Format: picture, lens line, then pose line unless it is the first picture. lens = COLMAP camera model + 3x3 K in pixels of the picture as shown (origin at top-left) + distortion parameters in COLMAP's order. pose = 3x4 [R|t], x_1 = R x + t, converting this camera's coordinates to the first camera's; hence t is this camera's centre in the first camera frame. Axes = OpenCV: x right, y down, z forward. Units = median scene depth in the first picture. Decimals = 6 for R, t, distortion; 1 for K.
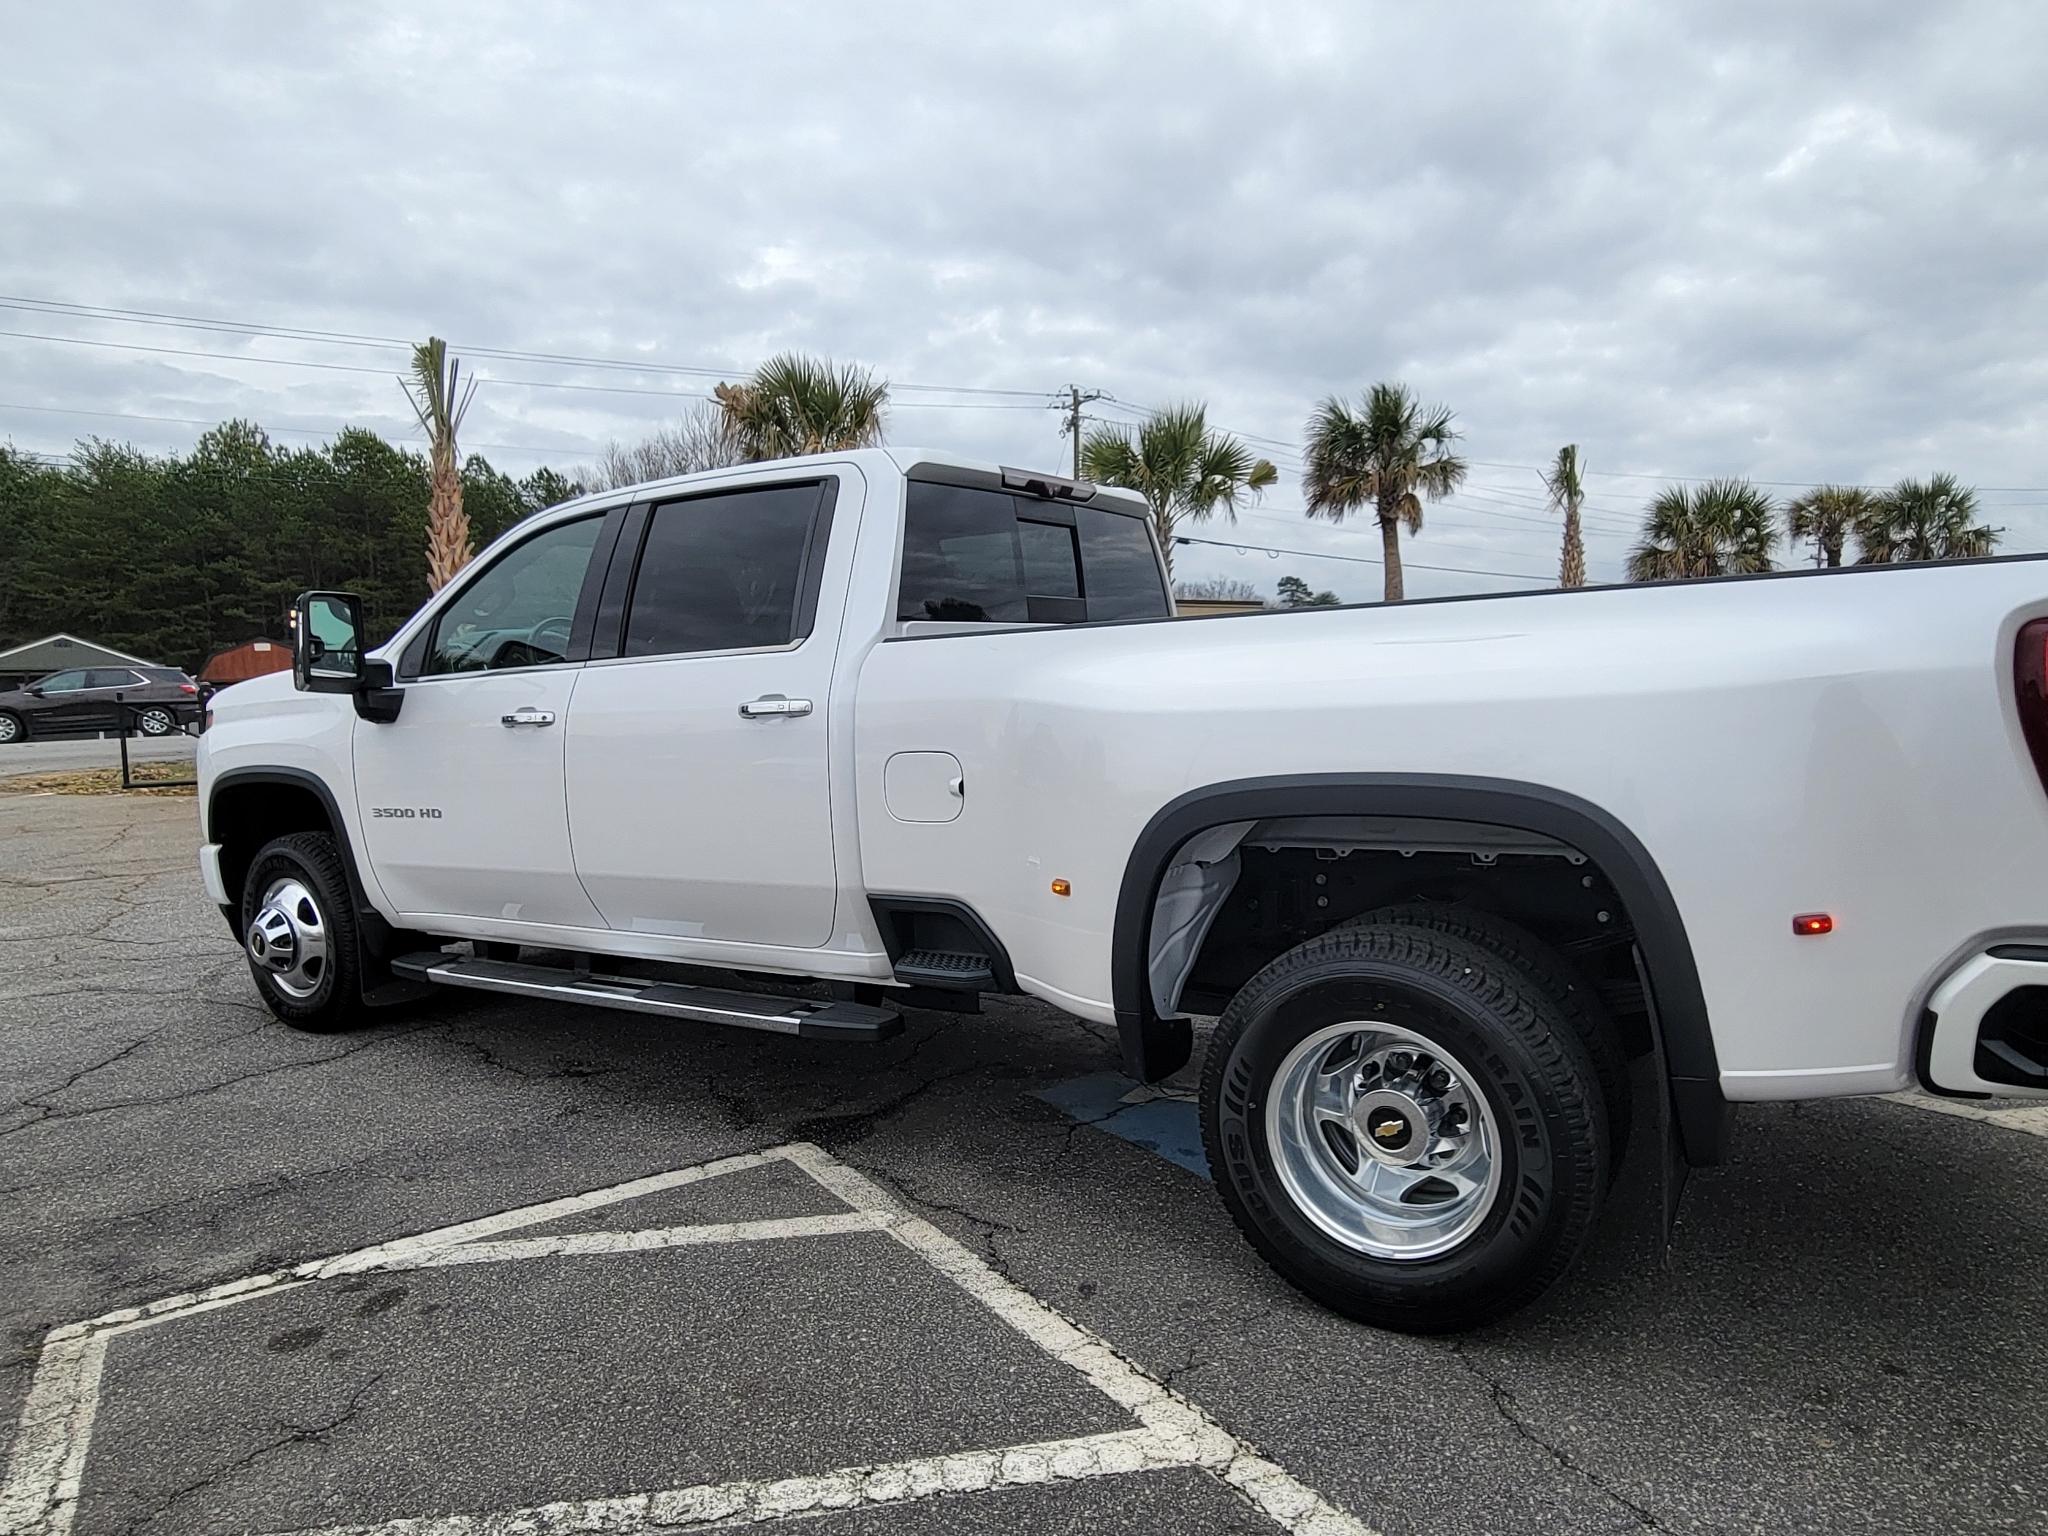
lens RADIAL K [[1290.9, 0, 1050.7], [0, 1290.9, 783.9], [0, 0, 1]] dist [0.002691, -0.003227]
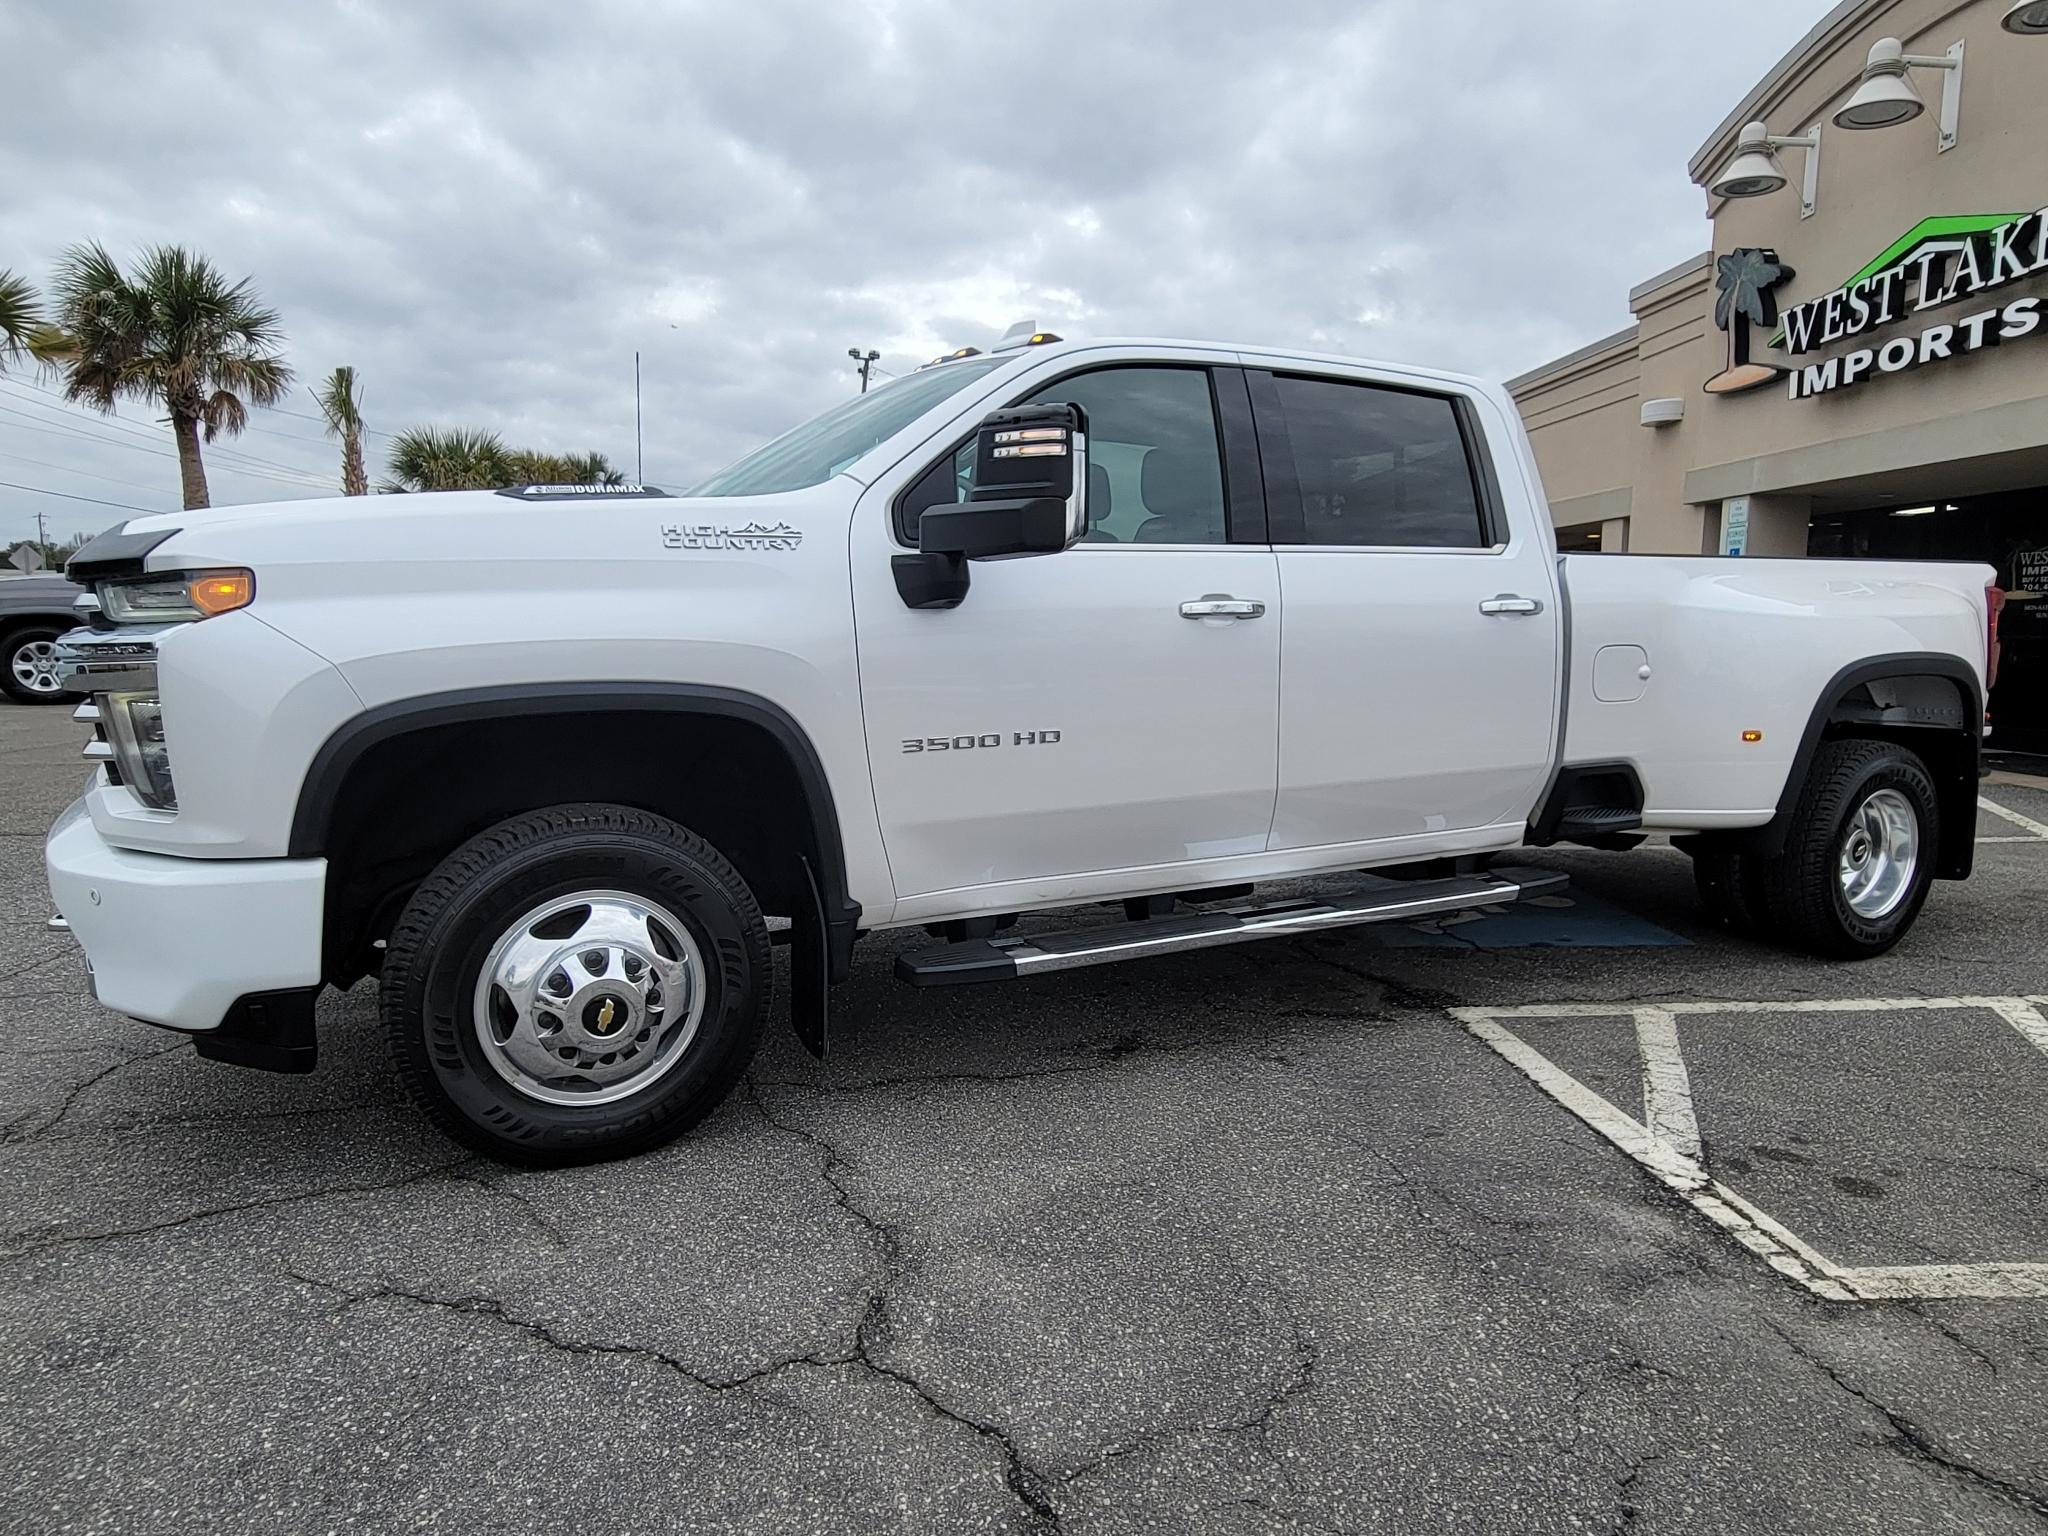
lens RADIAL K [[1290.9, 0, 1050.7], [0, 1290.9, 783.9], [0, 0, 1]] dist [0.002691, -0.003227]
pose [[0.489518, -0.077667, 0.868527, -0.979052], [0.045670, 0.996942, 0.063410, 0.002802], [-0.870796, 0.008625, 0.491568, 0.574246]]
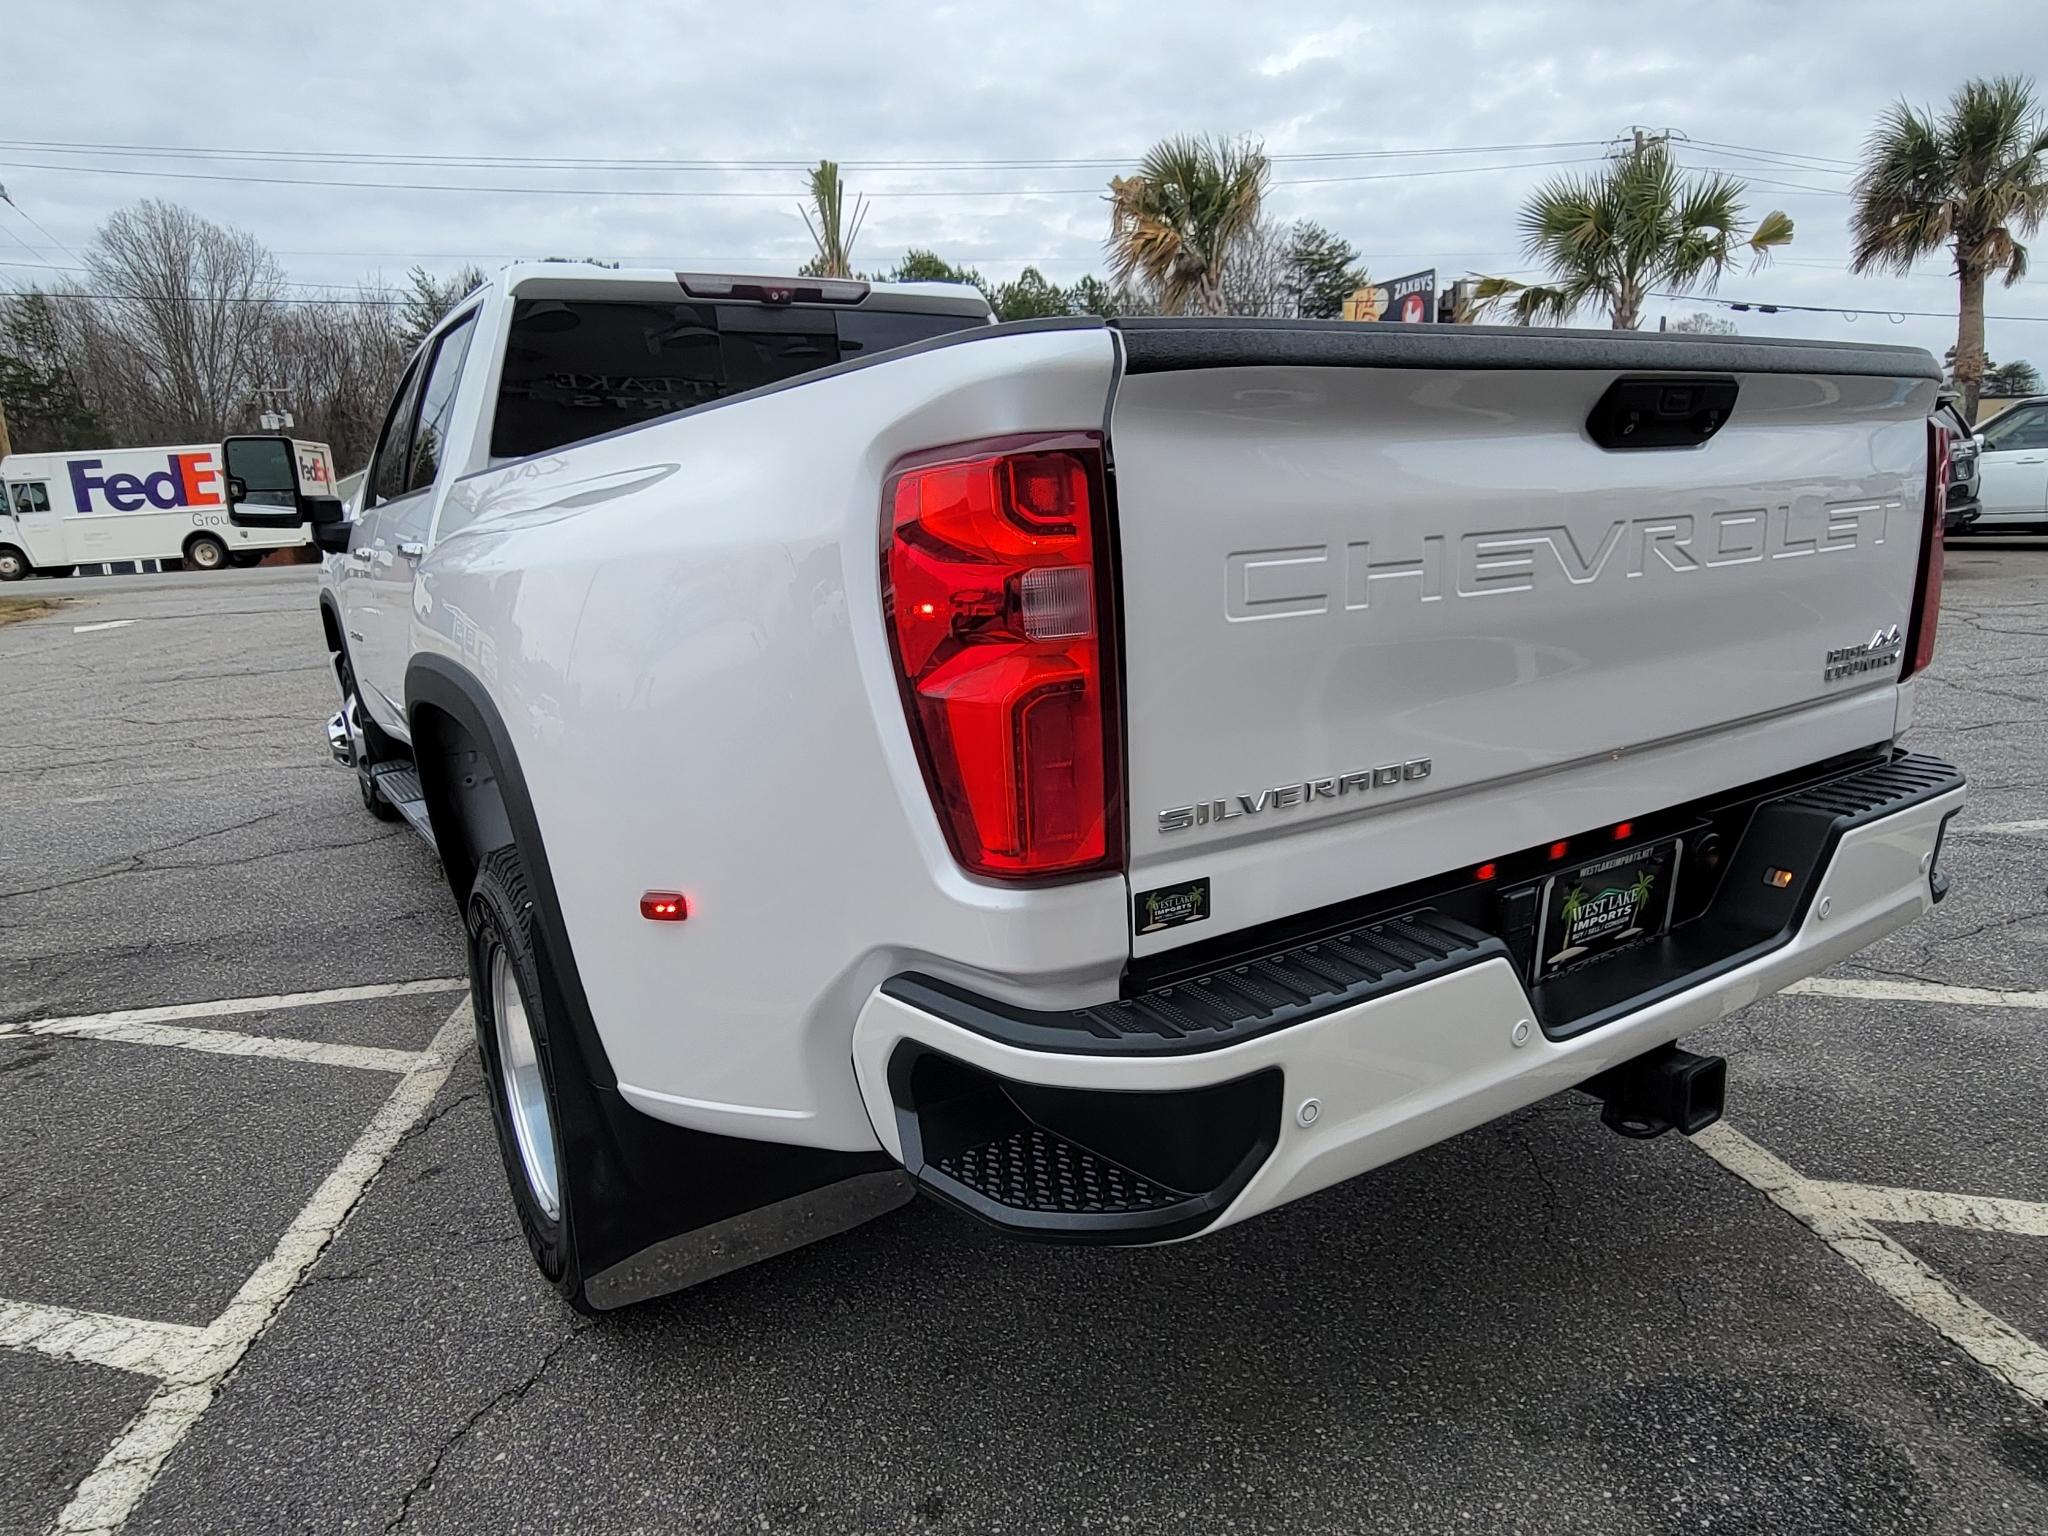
lens RADIAL K [[1290.9, 0, 1050.7], [0, 1290.9, 783.9], [0, 0, 1]] dist [0.002691, -0.003227]
pose [[0.912463, 0.080032, -0.401256, 0.461295], [-0.019891, 0.988201, 0.151868, -0.029755], [0.408675, -0.130593, 0.903288, 0.199505]]
